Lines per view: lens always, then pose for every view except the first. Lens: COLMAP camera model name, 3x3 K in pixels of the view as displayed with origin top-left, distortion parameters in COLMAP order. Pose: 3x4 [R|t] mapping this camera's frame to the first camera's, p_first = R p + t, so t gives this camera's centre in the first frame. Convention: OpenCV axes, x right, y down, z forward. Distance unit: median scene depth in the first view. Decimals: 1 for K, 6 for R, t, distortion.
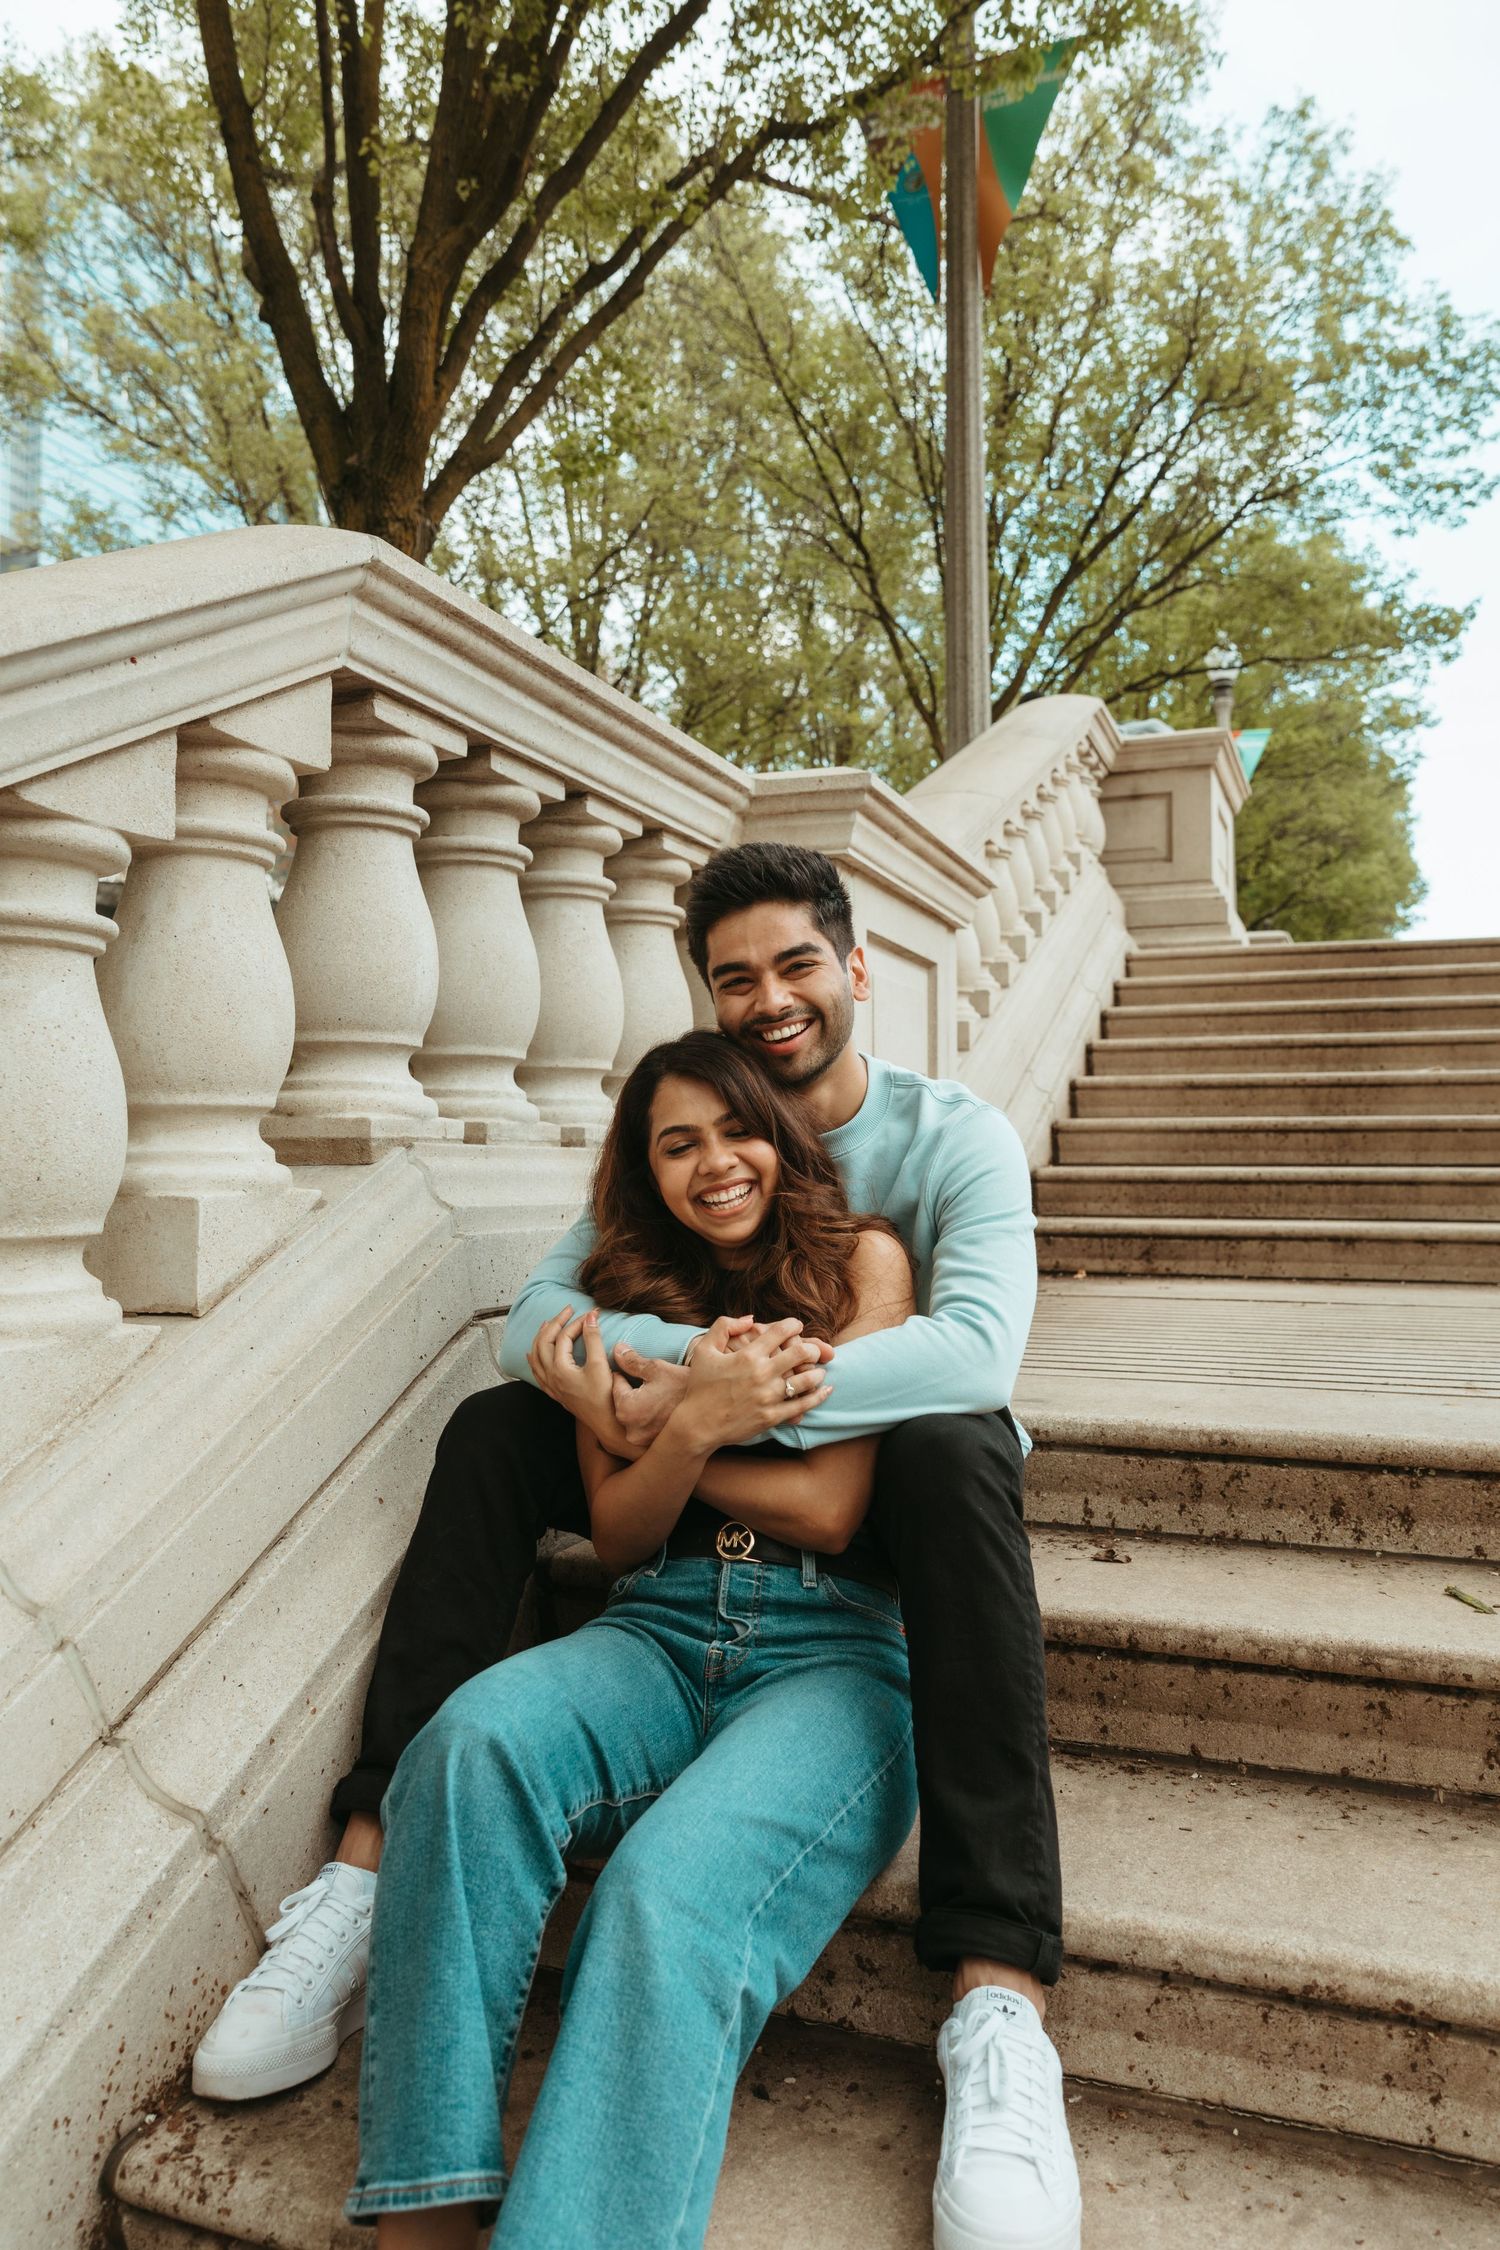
lens RADIAL K [[1497.4, 0, 736.0], [0, 1497.4, 1118.3], [0, 0, 1]] dist [0.004473, -0.005866]
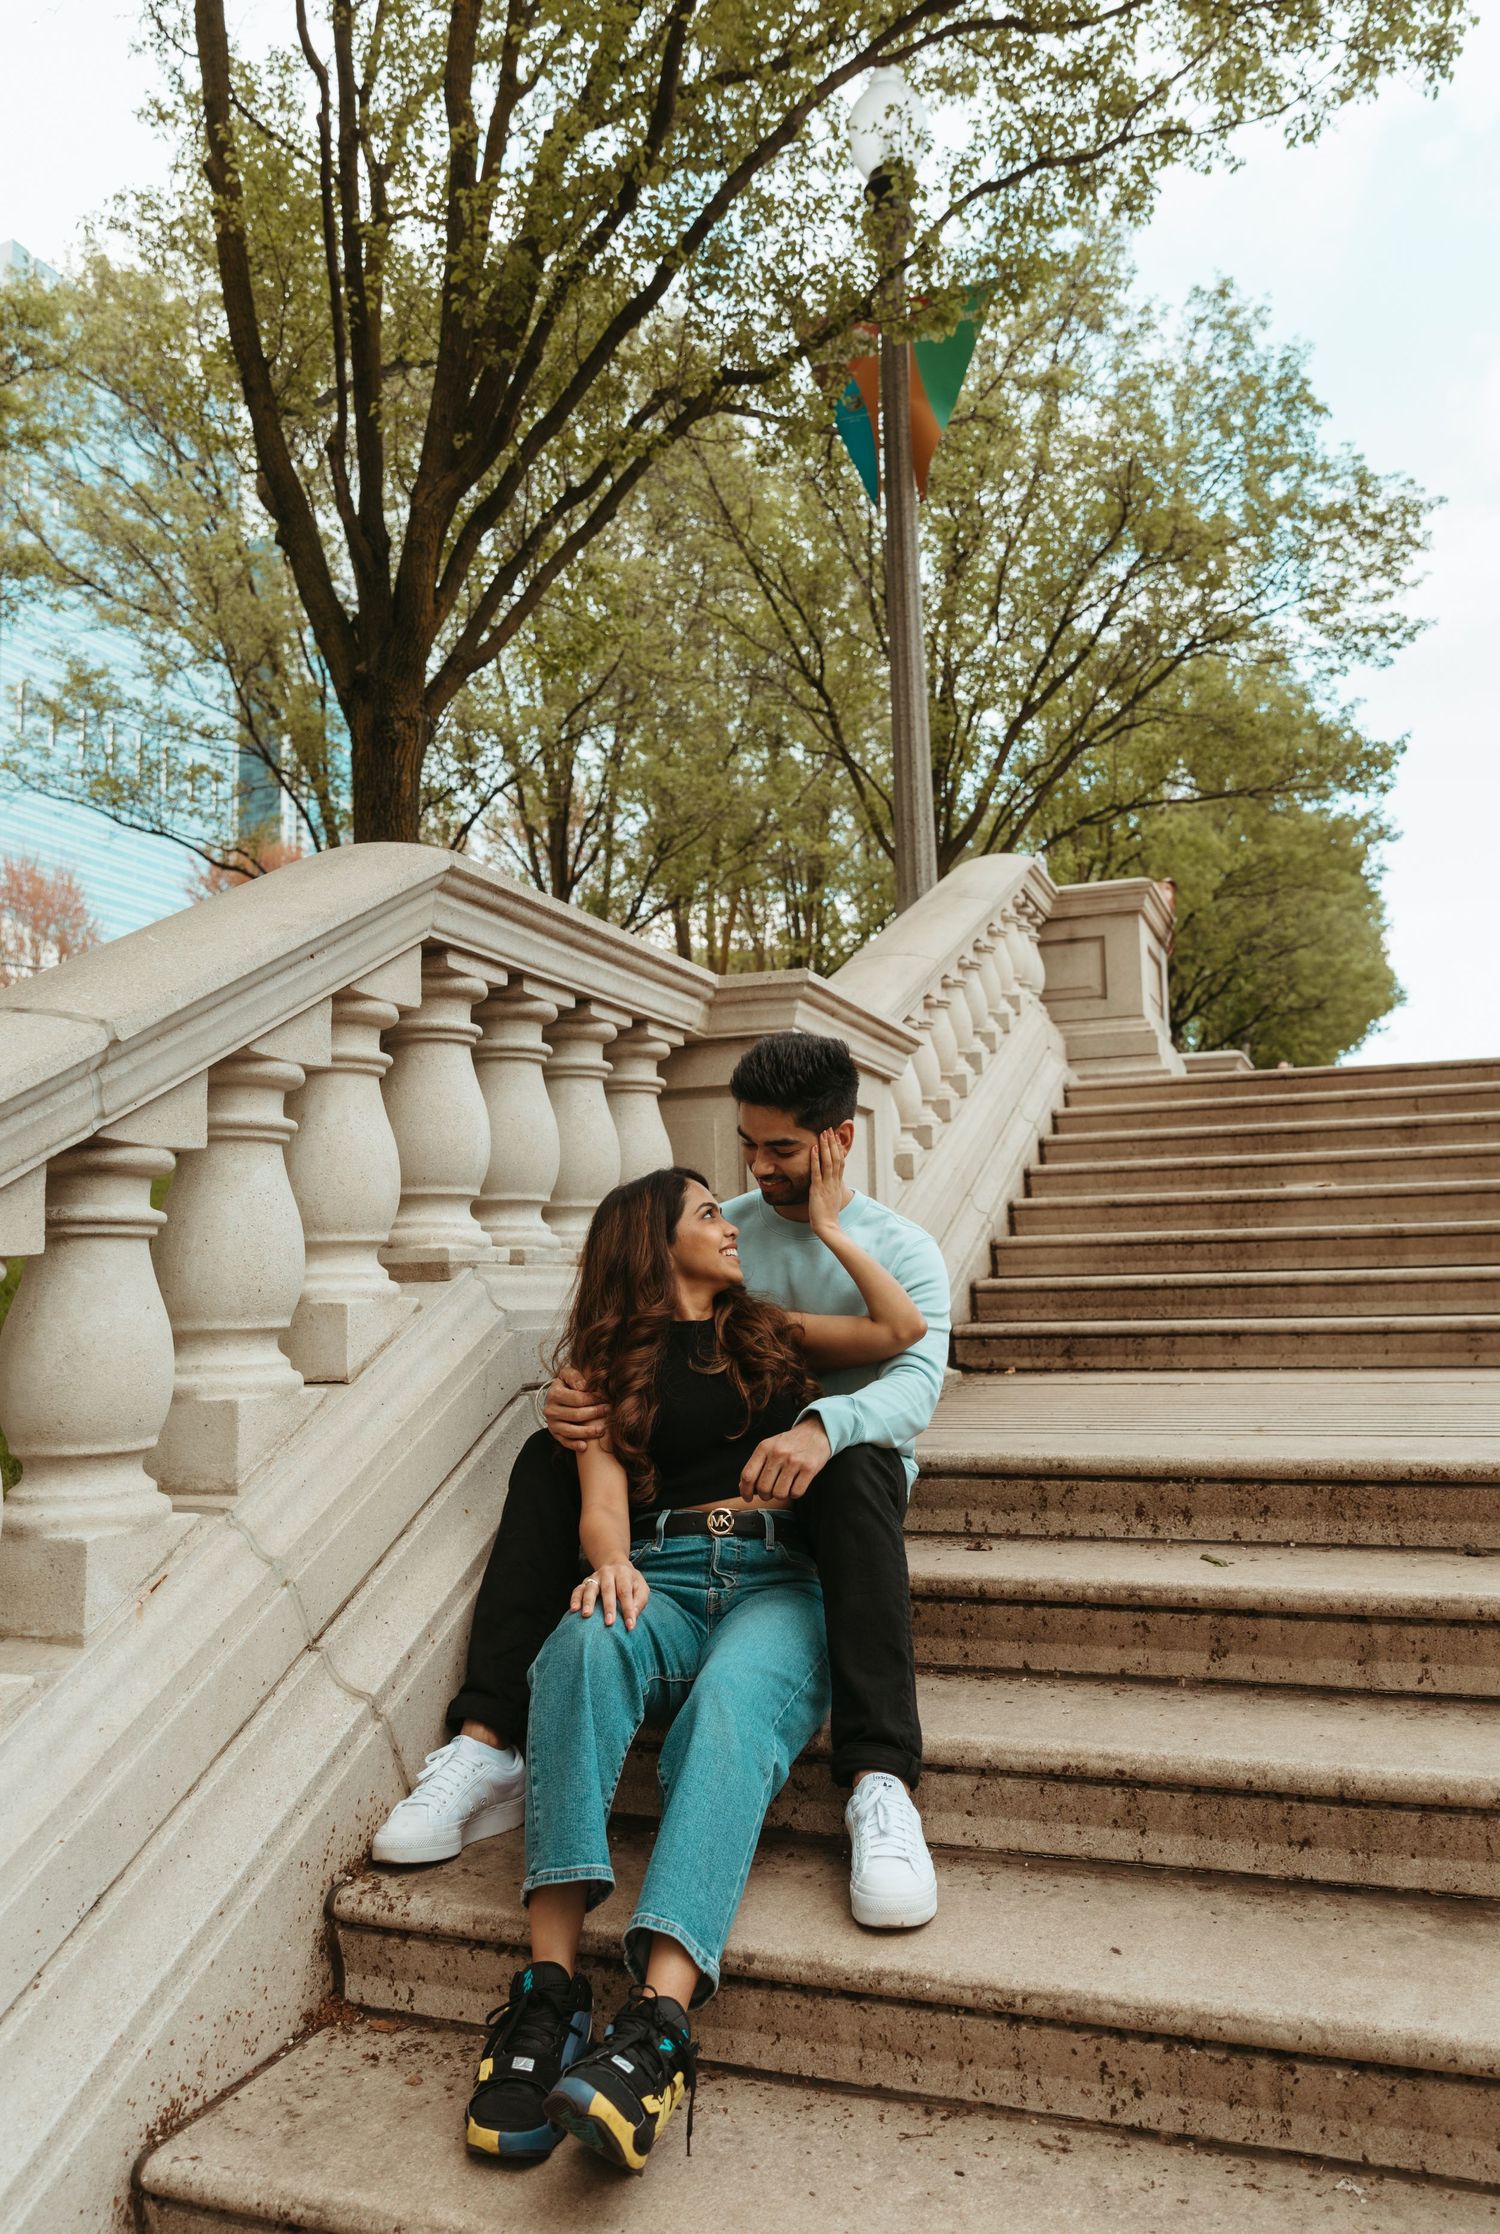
lens RADIAL K [[1565.5, 0, 747.1], [0, 1565.5, 1129.0], [0, 0, 1]] dist [-0.011014, -0.003279]
pose [[0.999553, -0.021700, 0.020575, 0.009436], [0.023139, 0.997099, -0.072510, 0.001525], [-0.018942, 0.072954, 0.997155, -0.435738]]
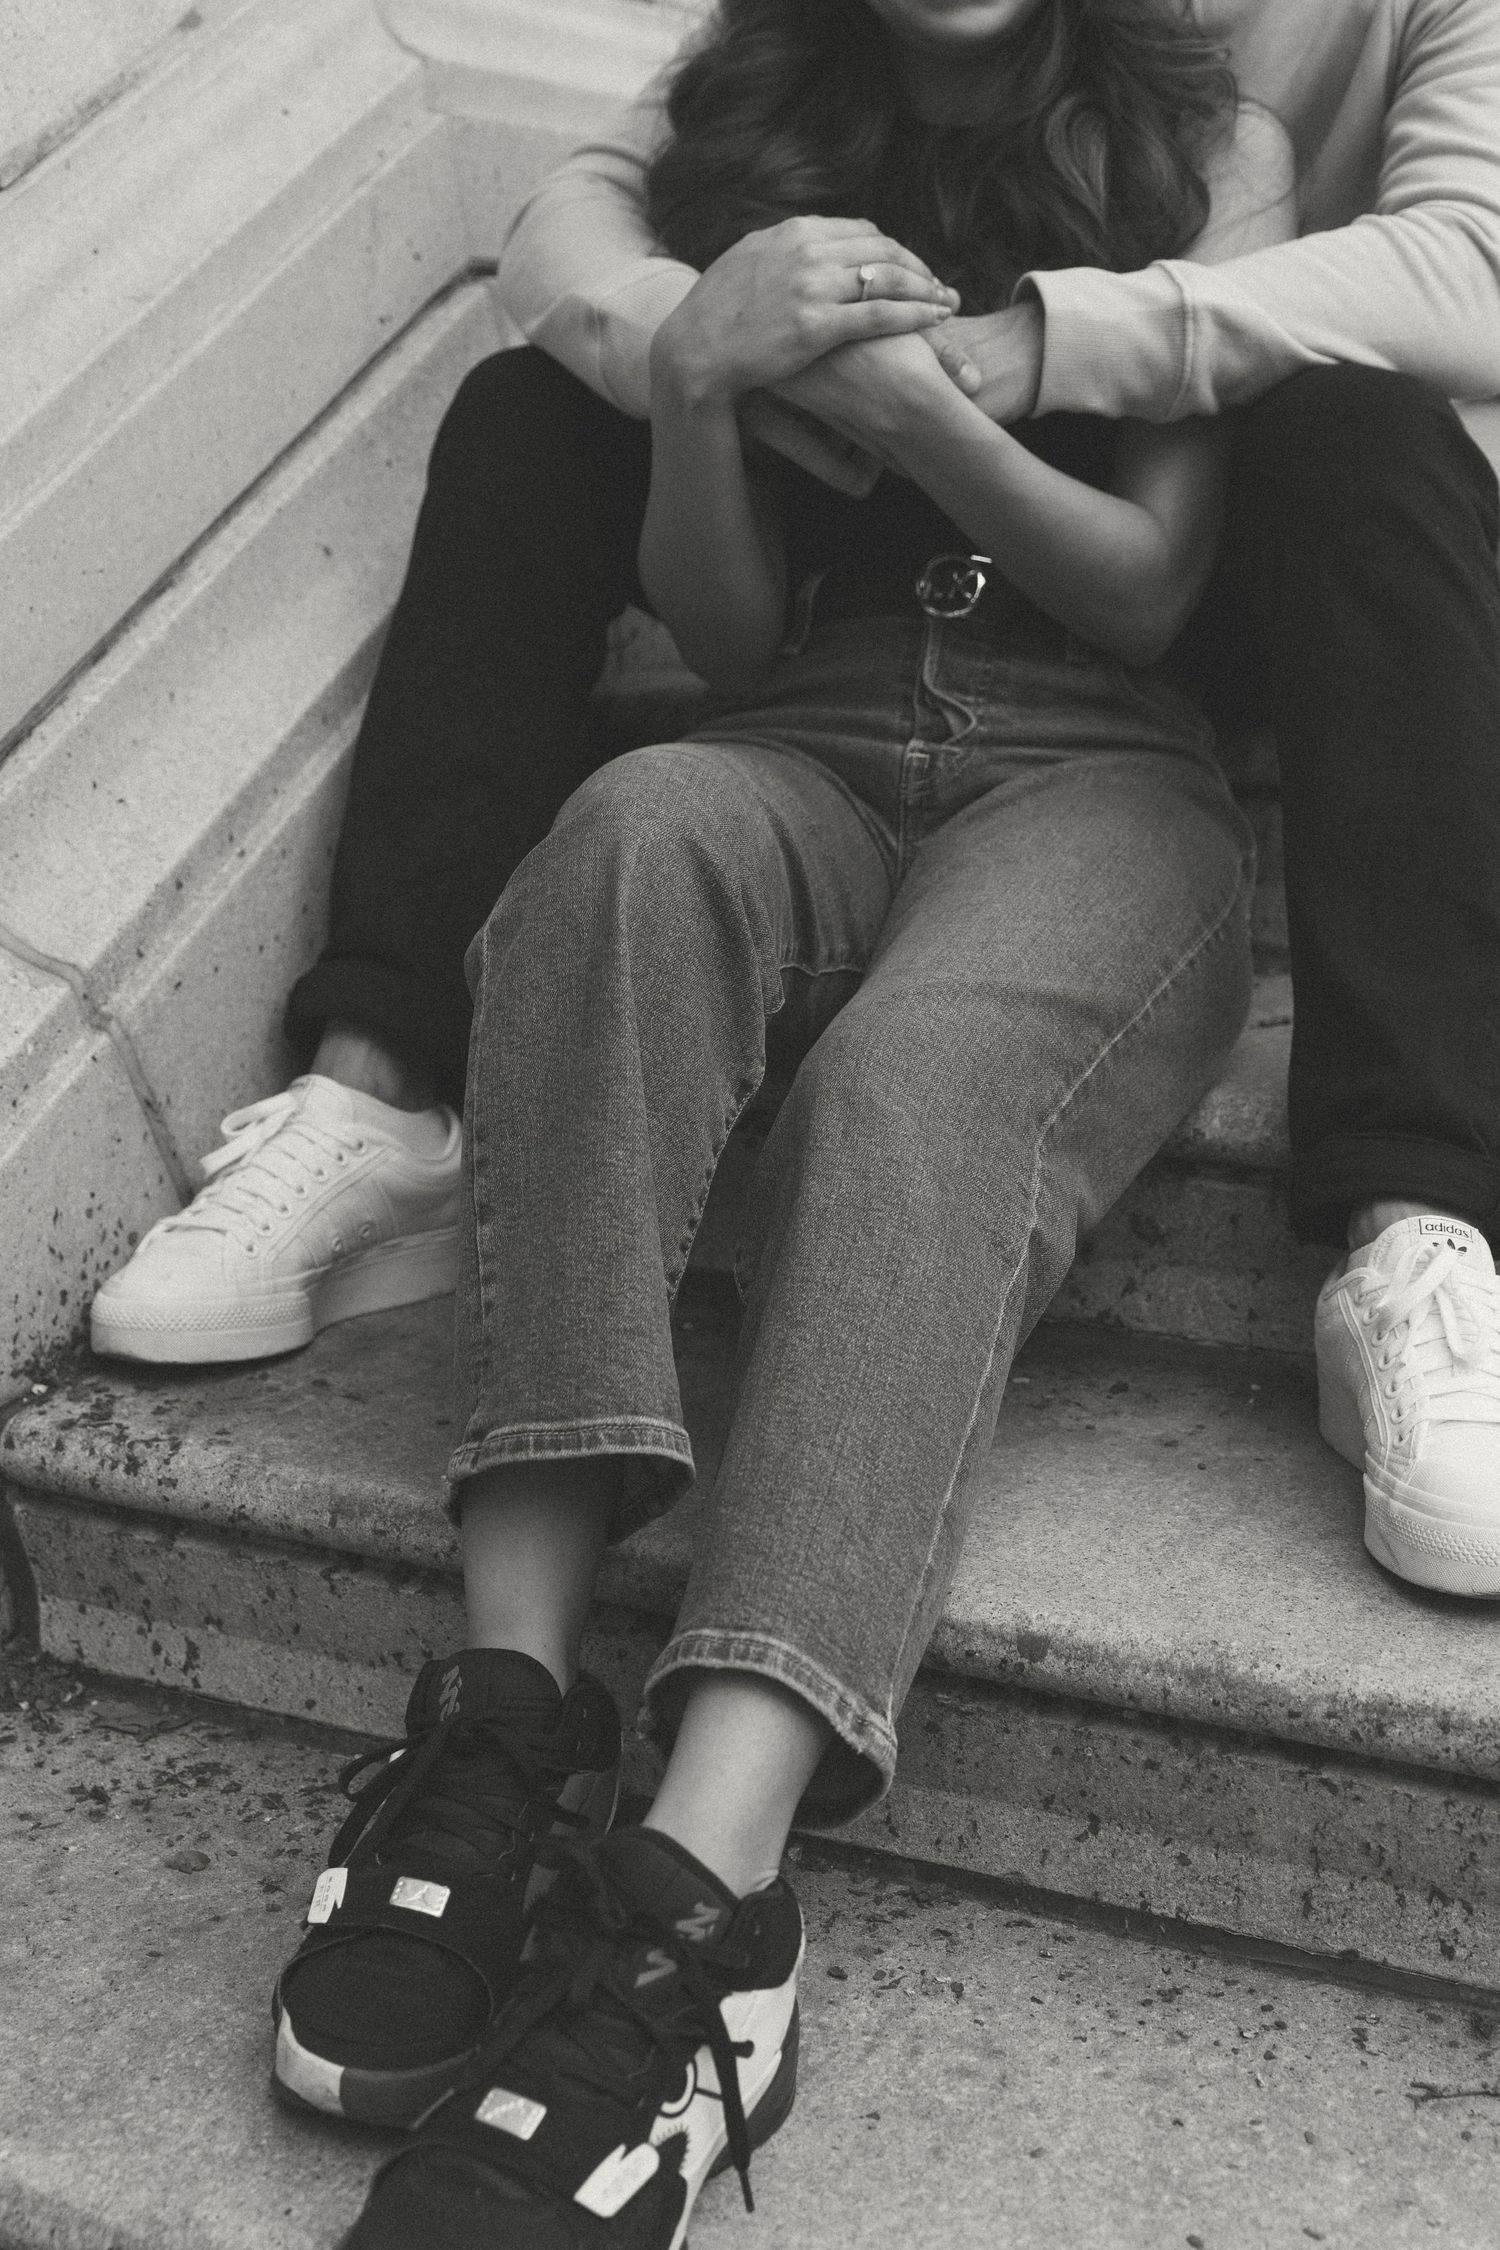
lens RADIAL K [[2808.3, 0, 756.5], [0, 2808.3, 1133.3], [0, 0, 1]] dist [-0.019082, 0.000000]
pose [[0.999013, 0.019570, -0.039878, -0.019349], [-0.006877, 0.955042, 0.296389, 0.118906], [0.043886, -0.295823, 0.954234, -0.072170]]
